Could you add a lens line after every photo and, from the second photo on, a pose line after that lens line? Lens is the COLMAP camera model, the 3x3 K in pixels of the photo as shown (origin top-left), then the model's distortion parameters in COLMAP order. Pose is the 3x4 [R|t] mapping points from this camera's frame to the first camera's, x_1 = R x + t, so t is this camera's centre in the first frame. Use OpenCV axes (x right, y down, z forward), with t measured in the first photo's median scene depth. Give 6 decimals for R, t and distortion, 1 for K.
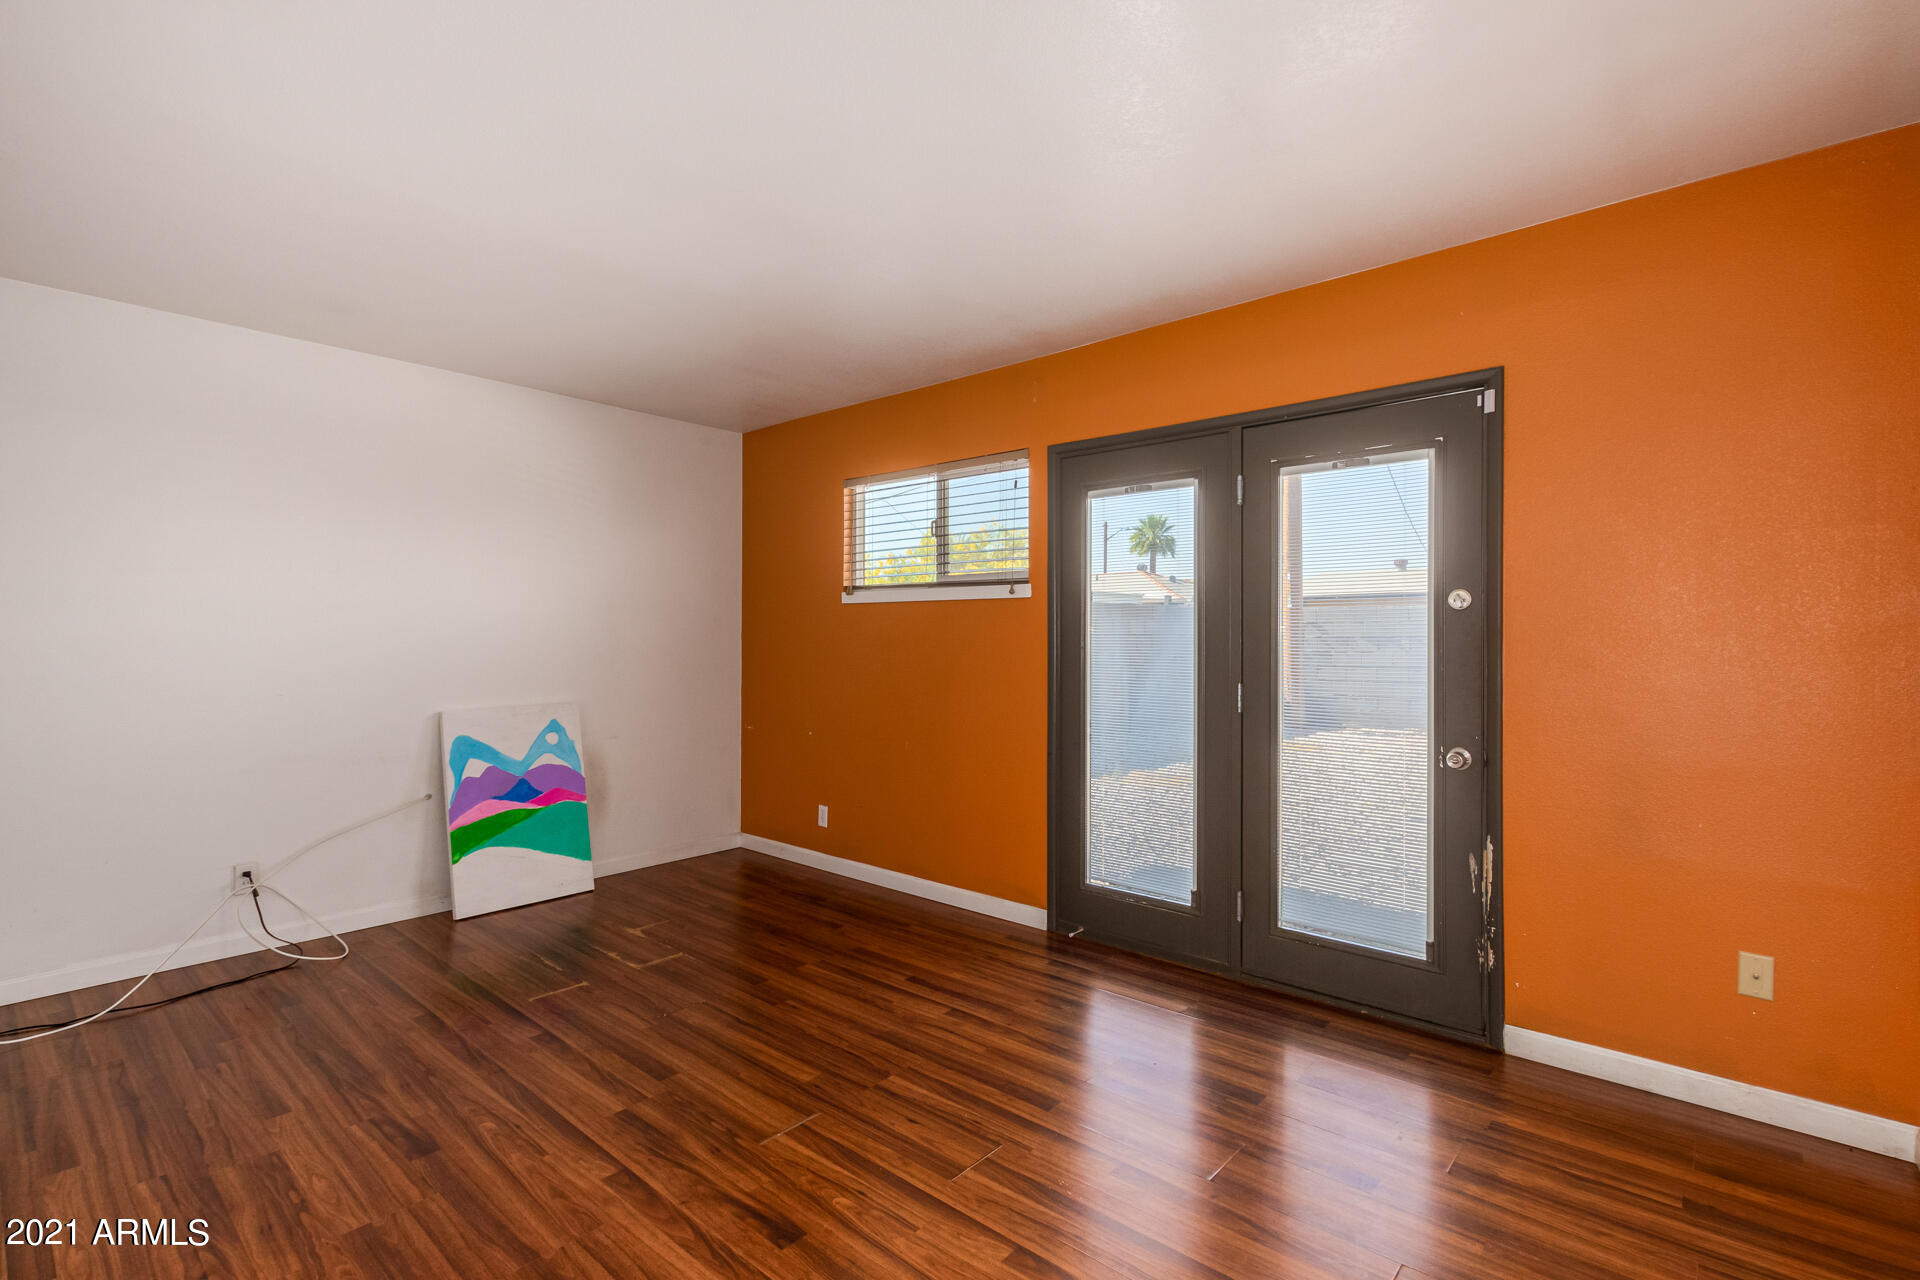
lens RADIAL K [[876.3, 0, 961.5], [0, 876.3, 642.4], [0, 0, 1]] dist [0.002514, 0.000278]
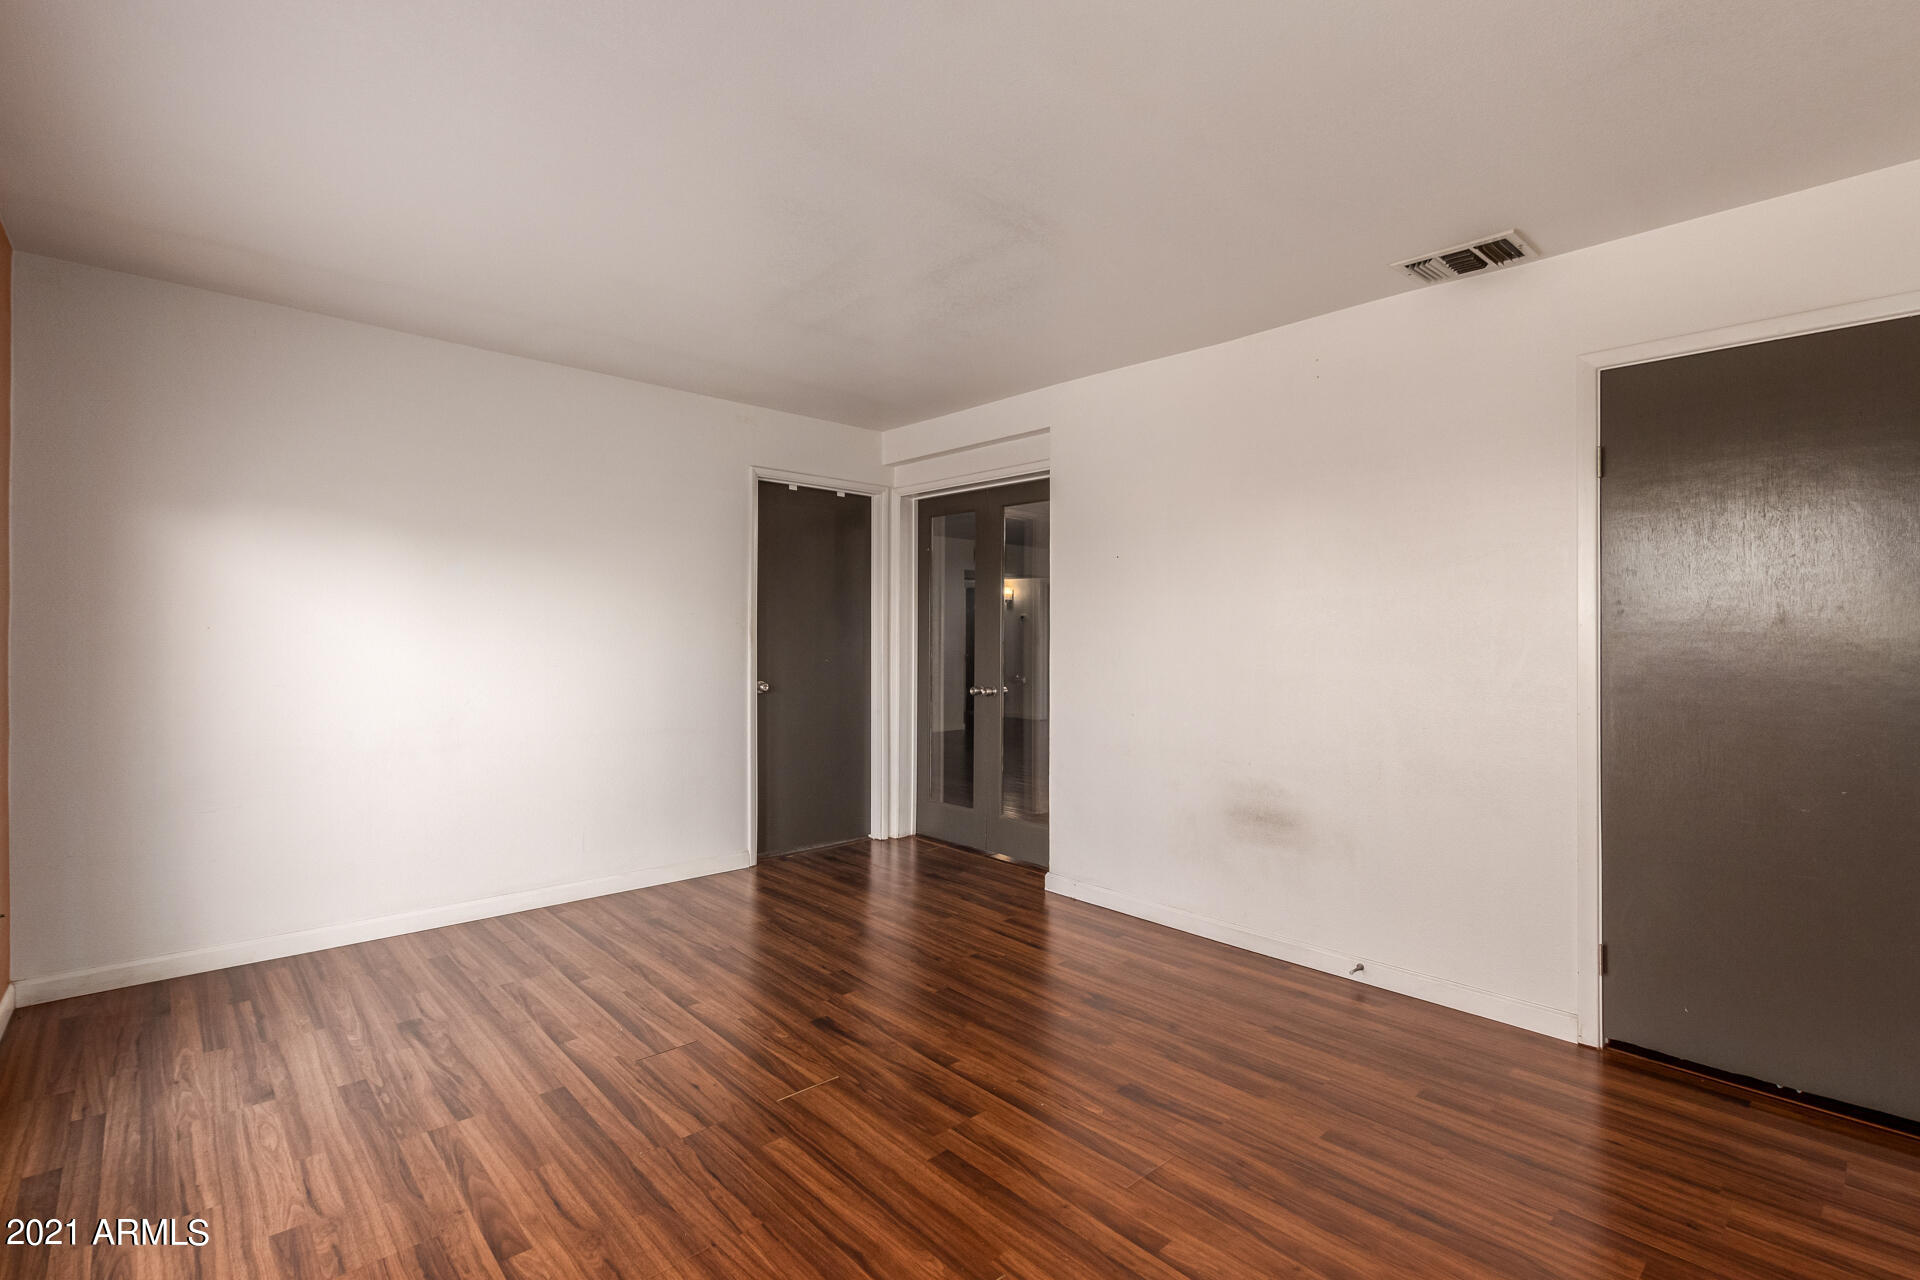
lens RADIAL K [[876.3, 0, 958.7], [0, 876.3, 638.3], [0, 0, 1]] dist [0.002514, 0.000278]
pose [[-0.993338, -0.009010, 0.114884, -0.459108], [-0.008914, 0.999959, 0.001347, -0.001192], [-0.114892, 0.000314, -0.993378, 1.892123]]
